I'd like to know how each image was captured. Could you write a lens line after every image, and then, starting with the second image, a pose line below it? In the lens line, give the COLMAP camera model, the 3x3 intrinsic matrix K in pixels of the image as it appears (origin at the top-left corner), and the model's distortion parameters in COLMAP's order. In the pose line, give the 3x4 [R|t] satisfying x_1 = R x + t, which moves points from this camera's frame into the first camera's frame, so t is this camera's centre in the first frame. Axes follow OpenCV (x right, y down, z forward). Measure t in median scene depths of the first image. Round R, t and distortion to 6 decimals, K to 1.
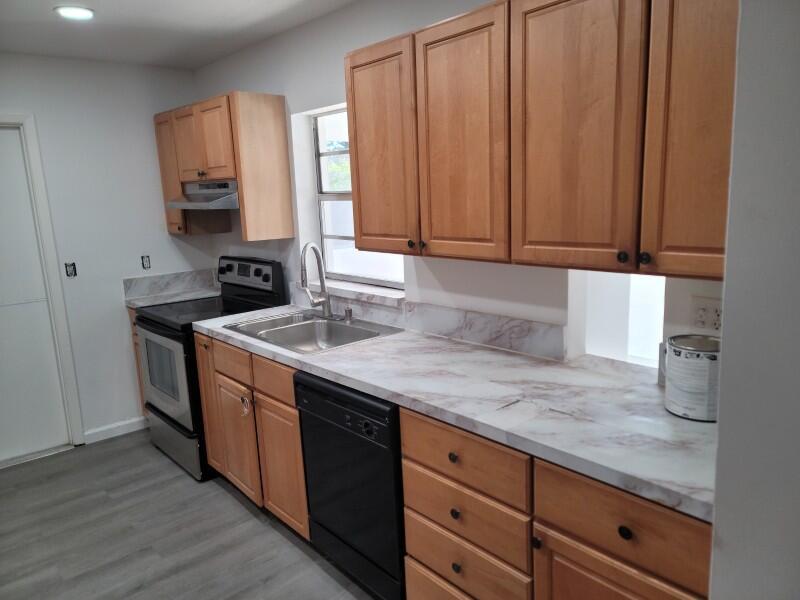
lens RADIAL K [[592.1, 0, 400.0], [0, 592.1, 300.0], [0, 0, 1]] dist [0.100397, -0.000481]
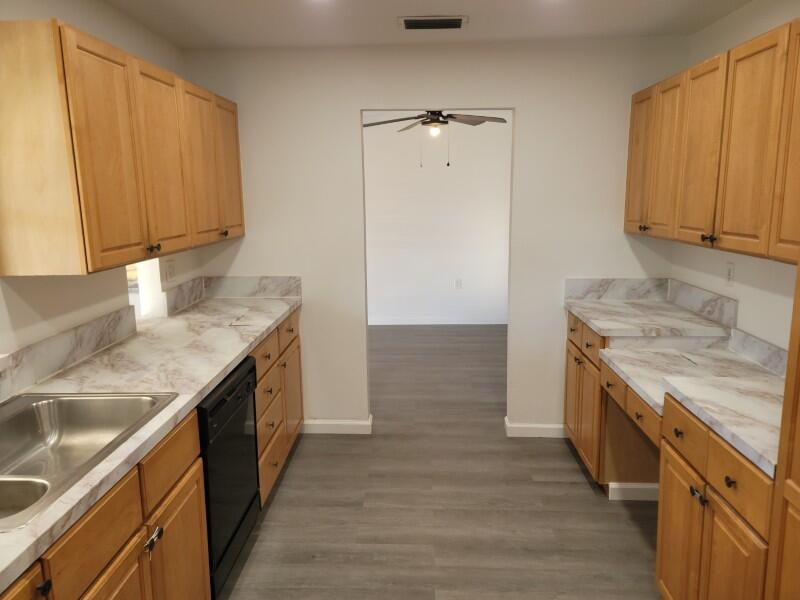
lens RADIAL K [[592.1, 0, 400.0], [0, 592.1, 300.0], [0, 0, 1]] dist [0.100397, -0.000481]
pose [[-0.726346, -0.070263, 0.683728, -0.943584], [0.179346, 0.940925, 0.287219, -0.214739], [-0.663518, 0.331244, -0.670836, 1.322523]]
